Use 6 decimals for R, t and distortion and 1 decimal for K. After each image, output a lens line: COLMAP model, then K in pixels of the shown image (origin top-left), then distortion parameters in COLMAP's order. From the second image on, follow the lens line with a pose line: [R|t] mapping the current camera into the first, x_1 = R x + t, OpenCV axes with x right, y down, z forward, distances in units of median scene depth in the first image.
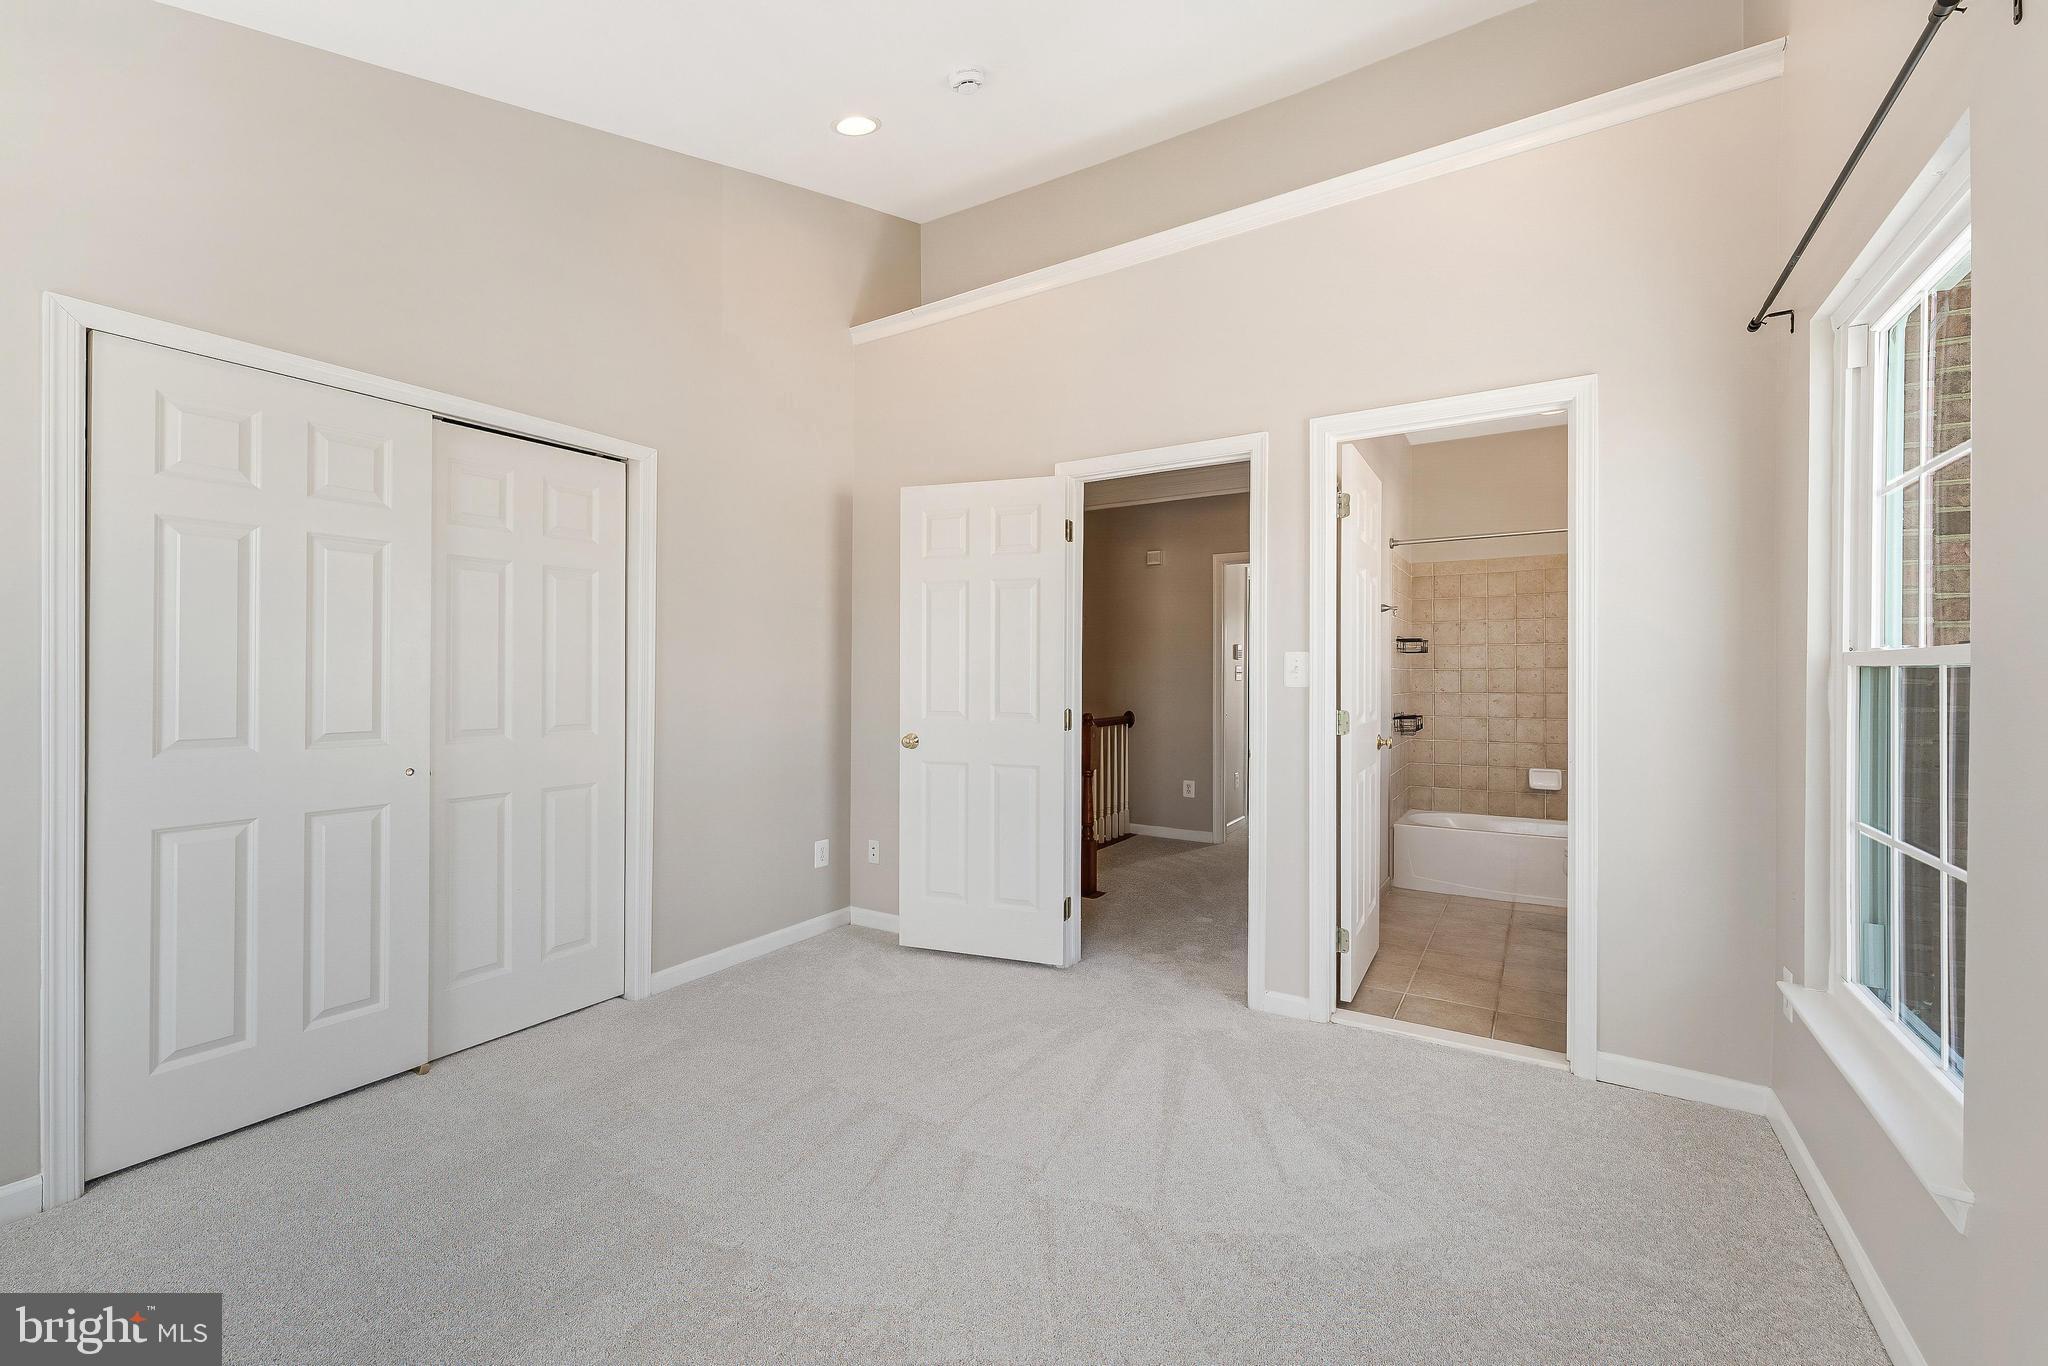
lens RADIAL K [[826.2, 0, 1025.6], [0, 826.2, 670.9], [0, 0, 1]] dist [0.002093, -0.001264]
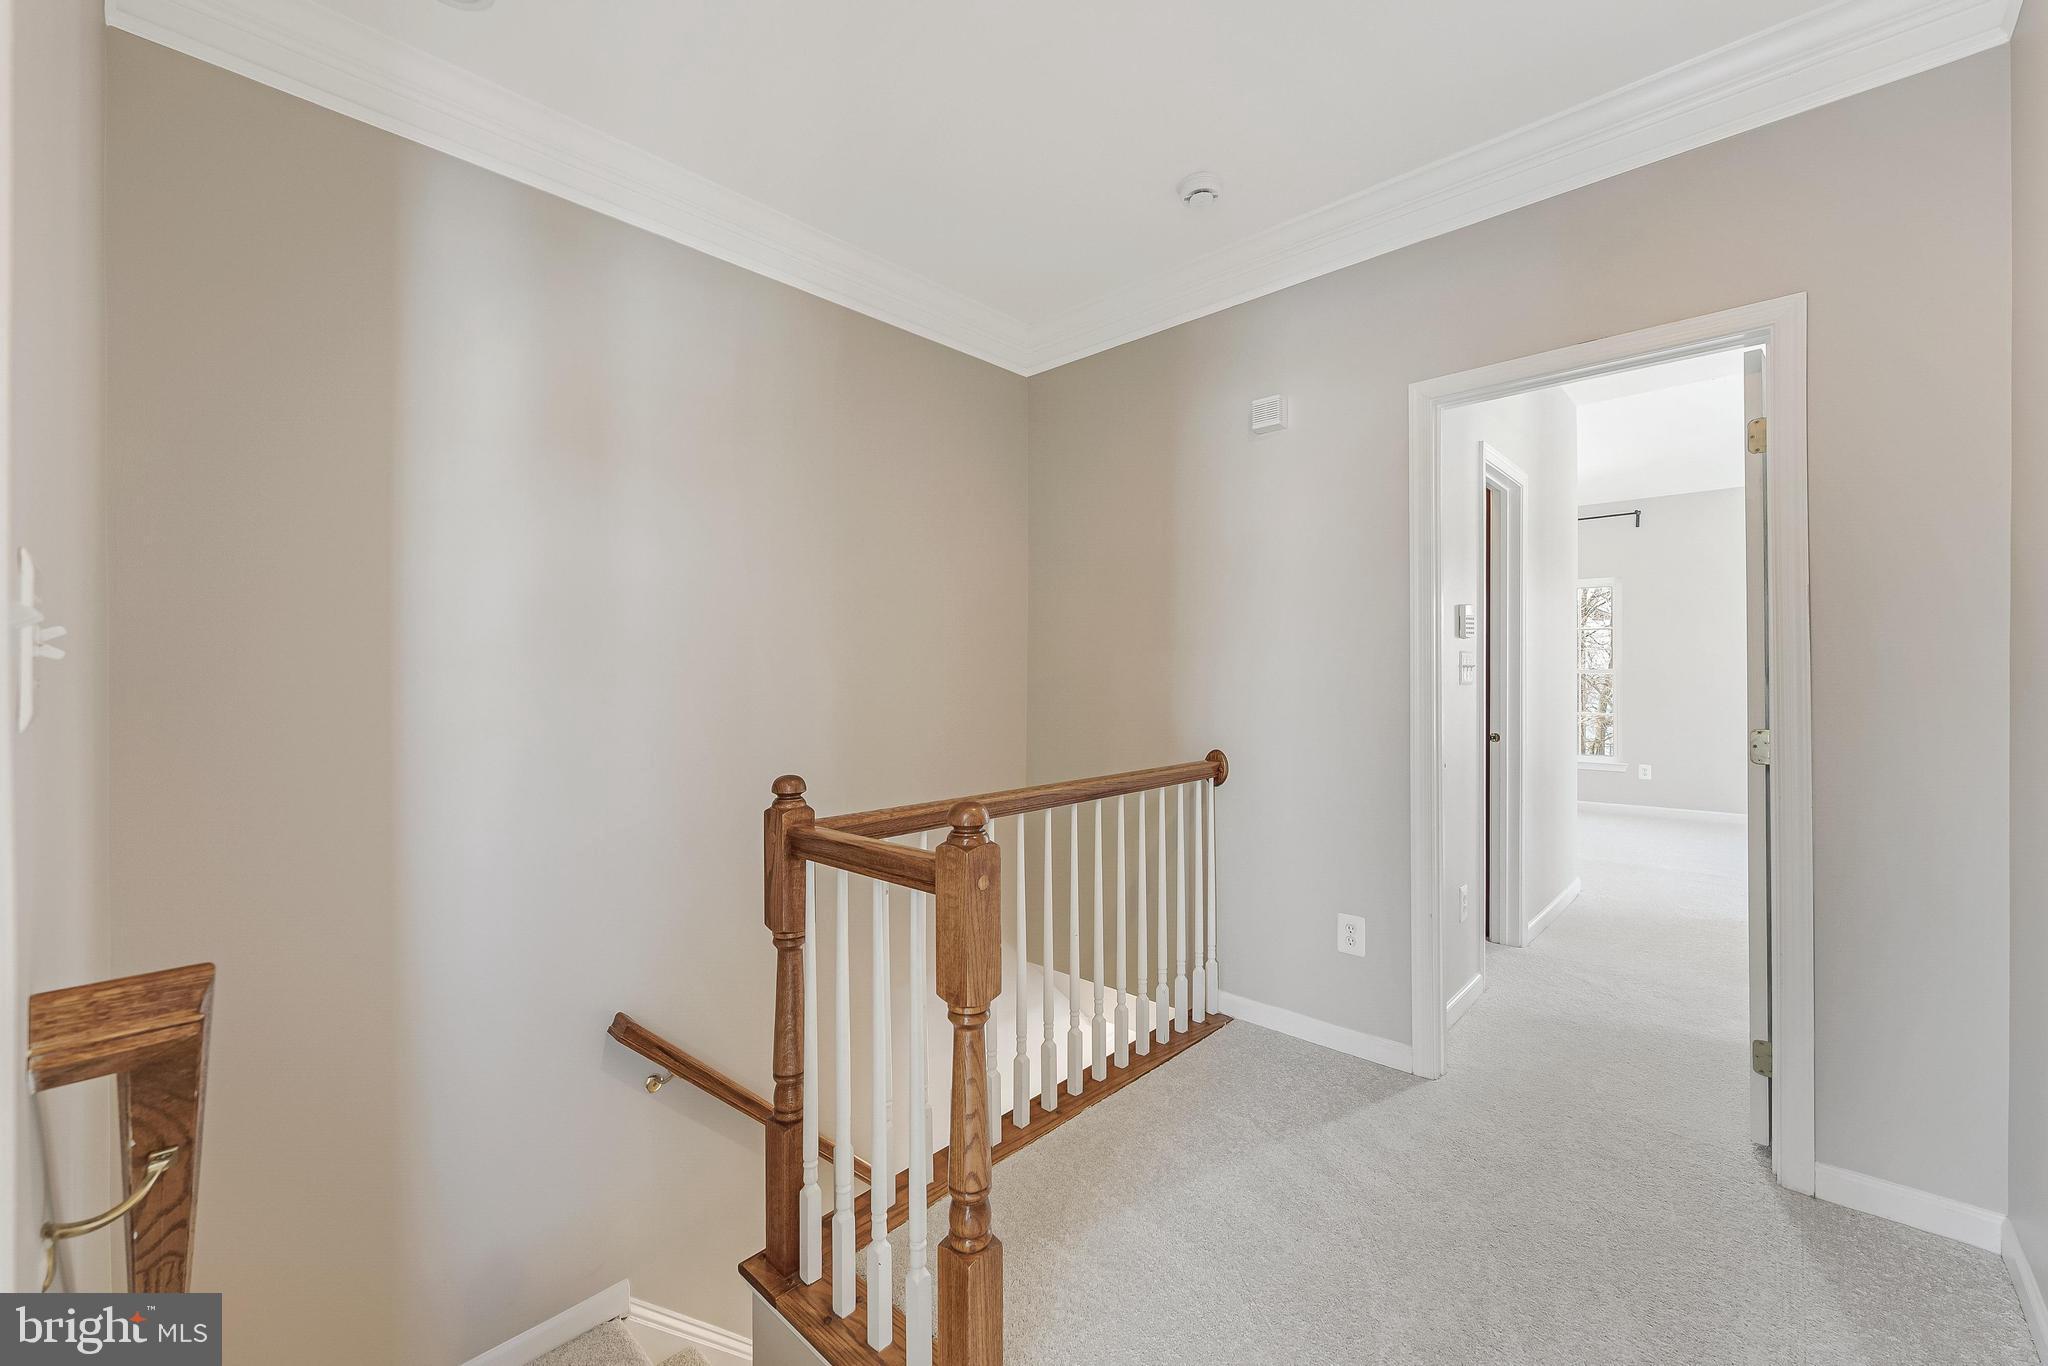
lens RADIAL K [[826.2, 0, 1025.5], [0, 826.2, 672.3], [0, 0, 1]] dist [0.002093, -0.001264]
pose [[0.978682, -0.006154, -0.205291, 0.116927], [0.008256, 0.999922, 0.009381, -0.000321], [0.205217, -0.010876, 0.978656, 0.528935]]
